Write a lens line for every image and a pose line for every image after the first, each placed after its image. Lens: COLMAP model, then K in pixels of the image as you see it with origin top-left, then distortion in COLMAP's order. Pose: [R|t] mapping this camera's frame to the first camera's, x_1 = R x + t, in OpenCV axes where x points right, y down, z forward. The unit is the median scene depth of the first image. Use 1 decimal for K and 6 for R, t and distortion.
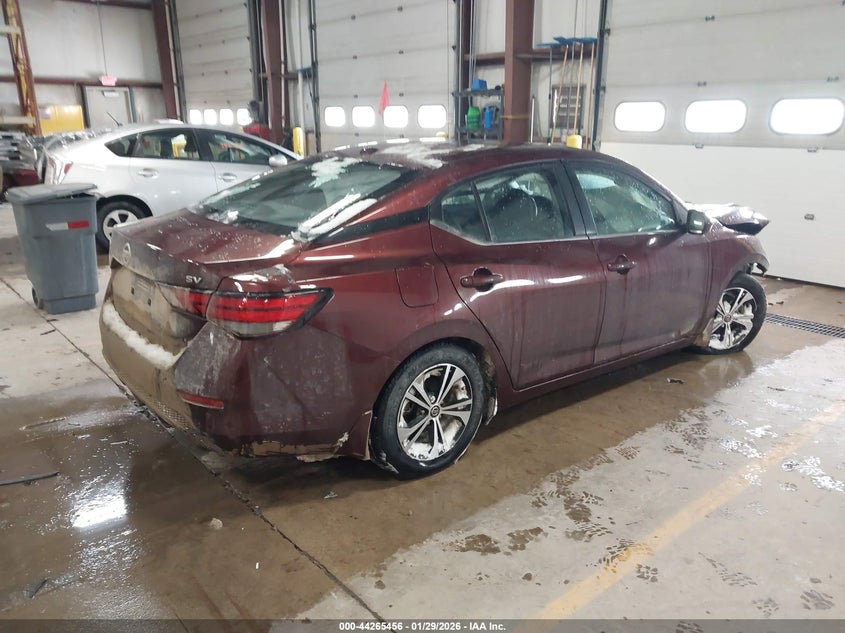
lens RADIAL K [[652.5, 0, 421.4], [0, 652.5, 317.5], [0, 0, 1]] dist [0.005723, -0.011235]
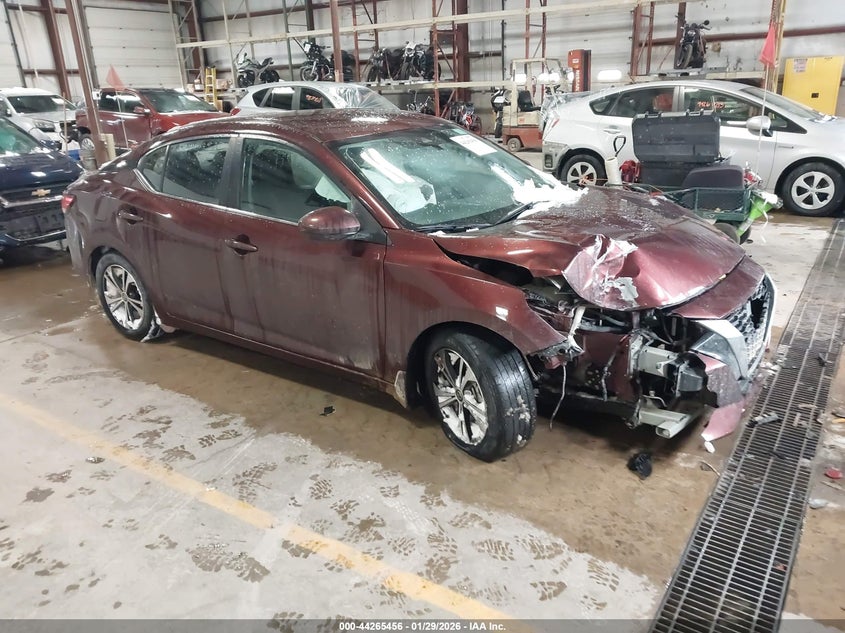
lens RADIAL K [[652.5, 0, 421.8], [0, 652.5, 318.7], [0, 0, 1]] dist [0.005723, -0.011235]
pose [[0.268879, 0.304783, -0.913680, 0.578624], [-0.233696, 0.940912, 0.245095, -0.122968], [0.934393, 0.147623, 0.324218, 0.421403]]
